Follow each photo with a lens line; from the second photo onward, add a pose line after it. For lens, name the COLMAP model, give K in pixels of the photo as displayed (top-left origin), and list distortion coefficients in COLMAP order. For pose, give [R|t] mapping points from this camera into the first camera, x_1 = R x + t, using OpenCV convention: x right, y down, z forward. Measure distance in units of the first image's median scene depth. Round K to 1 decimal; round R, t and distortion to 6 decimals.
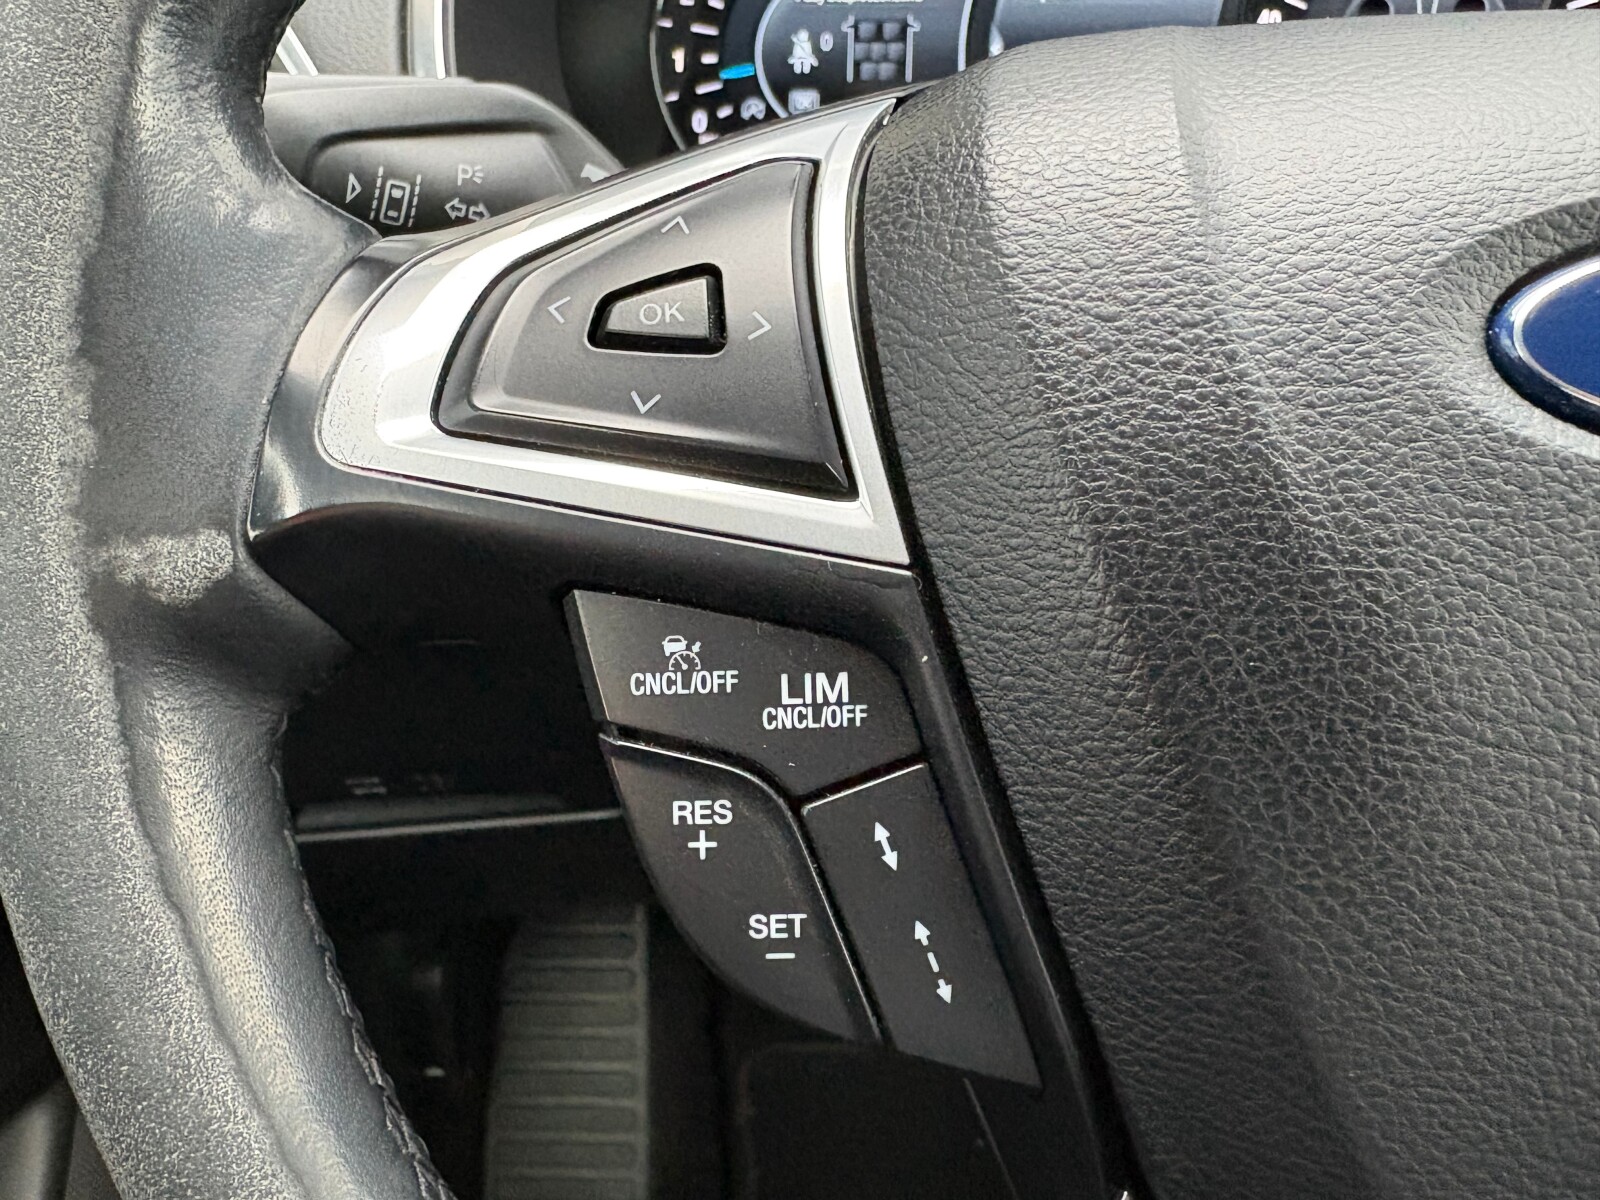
lens RADIAL K [[1454.3, 0, 727.9], [0, 1454.3, 602.8], [0, 0, 1]] dist [-0.002756, 0.000000]
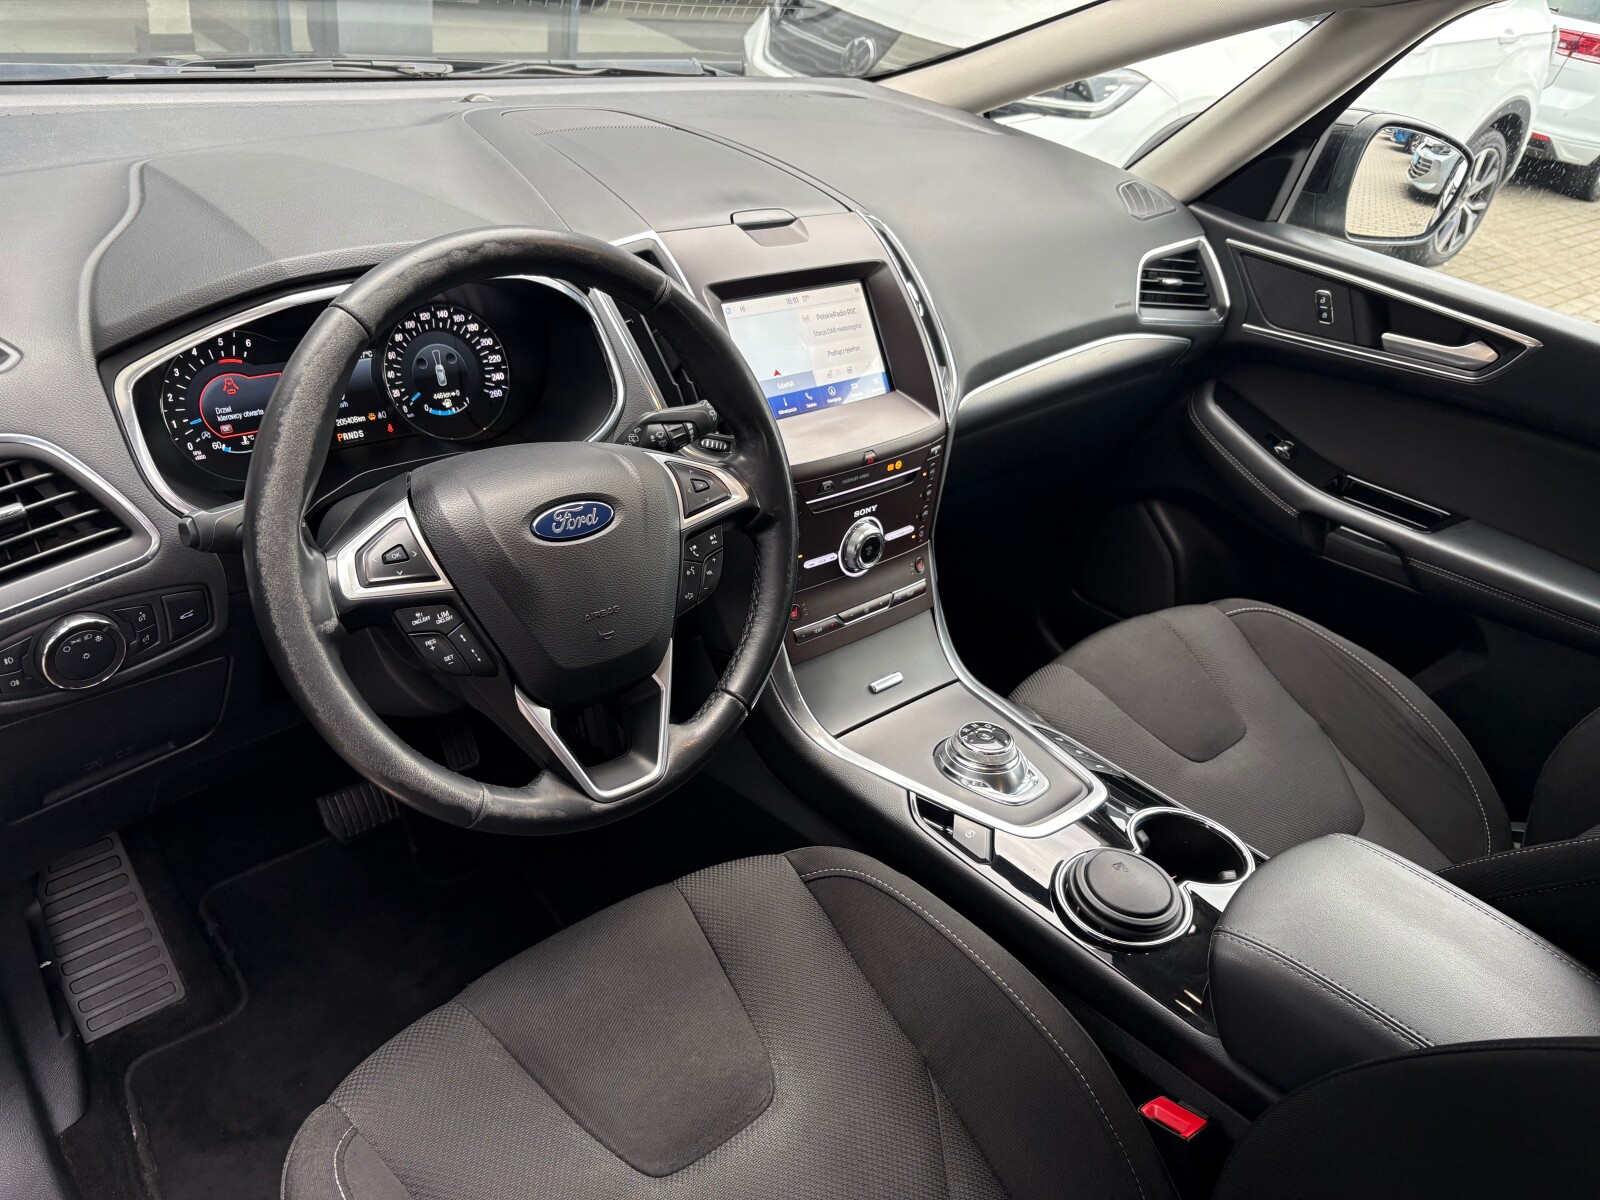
lens RADIAL K [[1203.4, 0, 776.8], [0, 1203.4, 608.7], [0, 0, 1]] dist [0.034043, -0.044731]
pose [[0.706511, -0.280712, 0.649649, -1.905562], [0.251942, 0.957594, 0.139780, -0.267860], [-0.661338, 0.064918, 0.747274, -3.083988]]
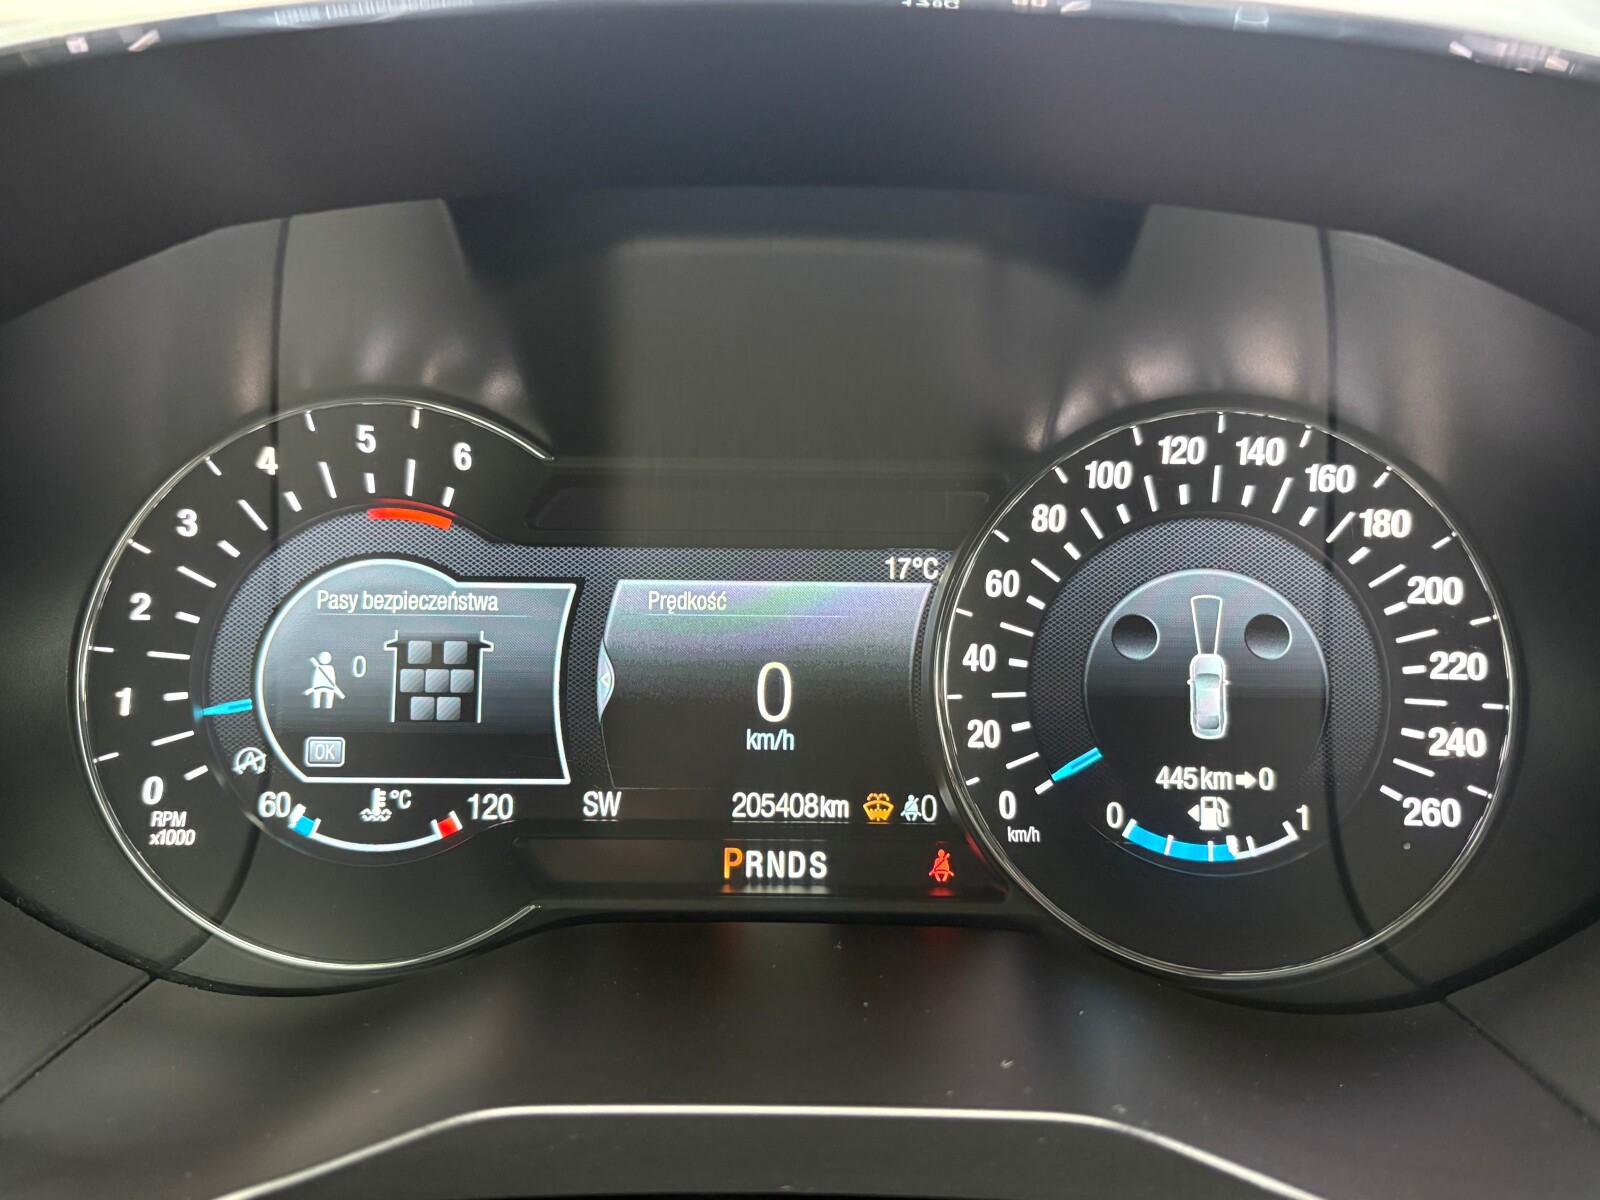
lens RADIAL K [[1454.3, 0, 803.2], [0, 1454.3, 605.2], [0, 0, 1]] dist [-0.002756, 0.000000]
pose [[0.998912, 0.005913, 0.046257, 0.647325], [0.003634, 0.979043, -0.203619, -0.725751], [-0.046492, 0.203566, 0.977957, 0.831856]]
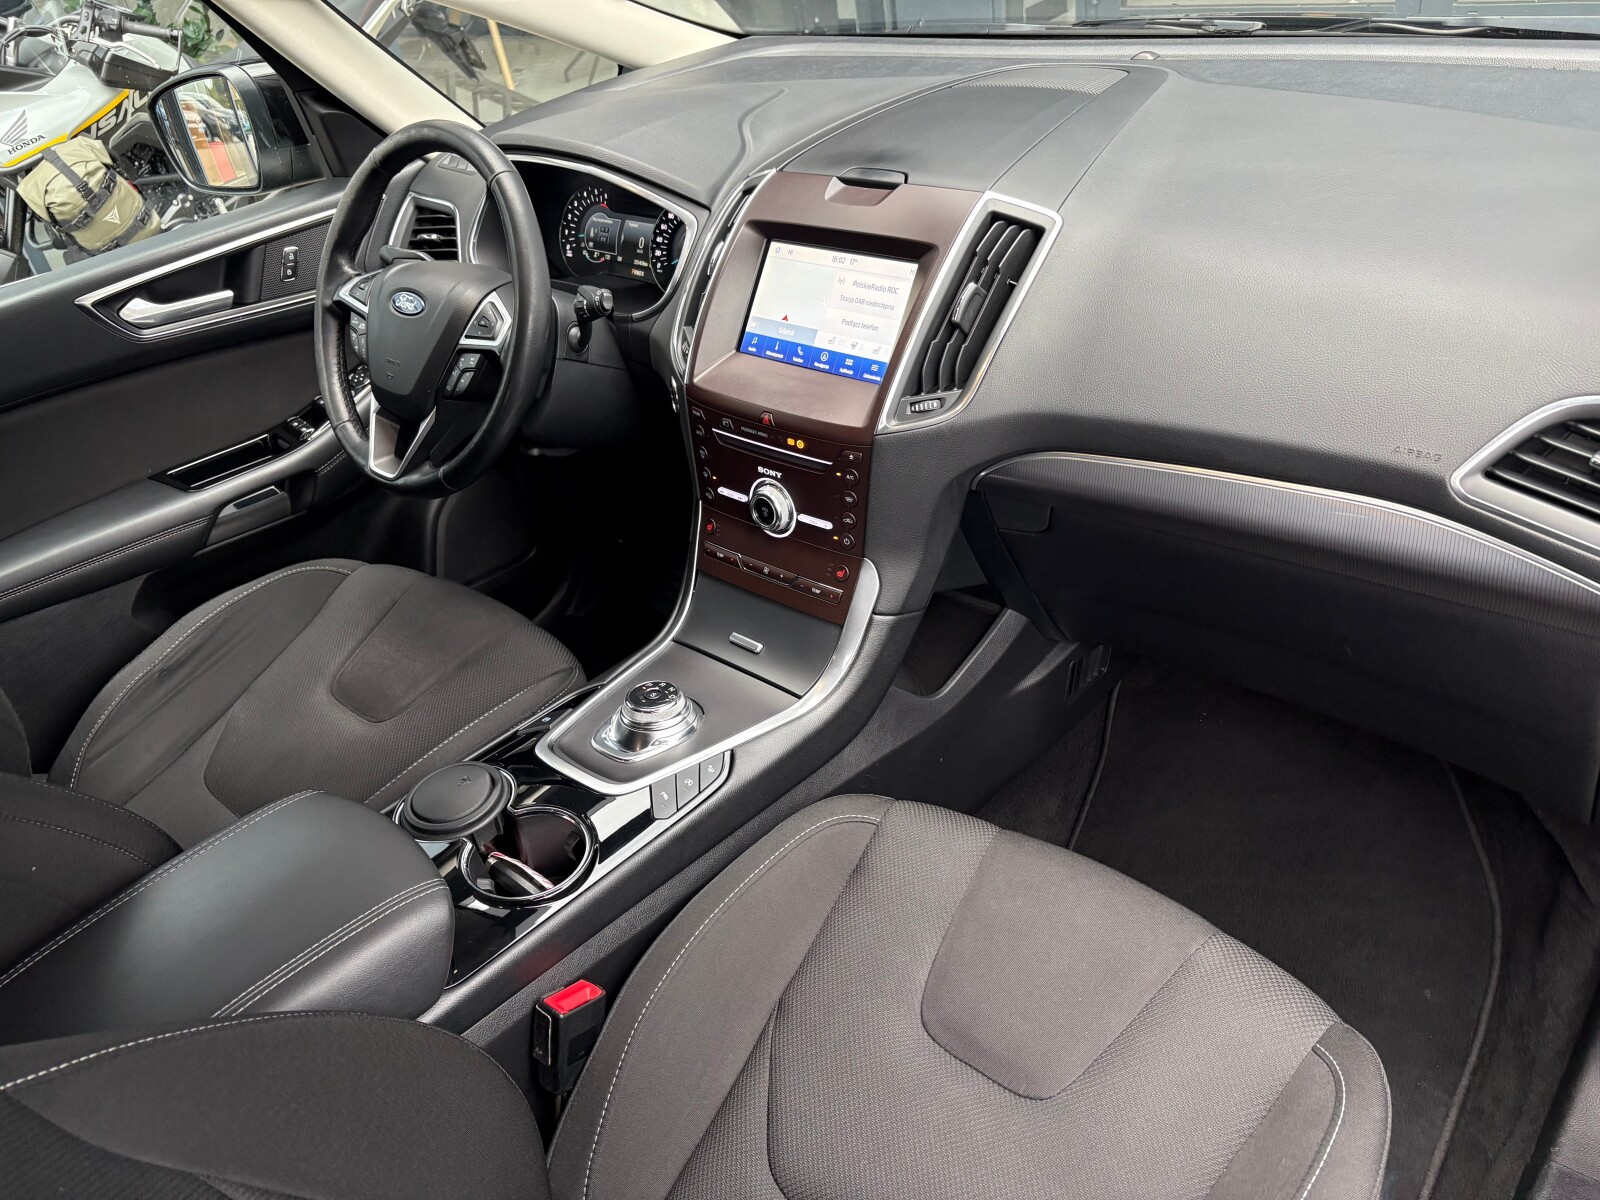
lens RADIAL K [[1203.4, 0, 794.5], [0, 1203.4, 602.7], [0, 0, 1]] dist [0.034043, -0.044731]
pose [[0.777521, 0.283028, -0.561566, 7.215383], [-0.239125, 0.958980, 0.152241, -0.081297], [0.581618, 0.015914, 0.813306, -3.812911]]
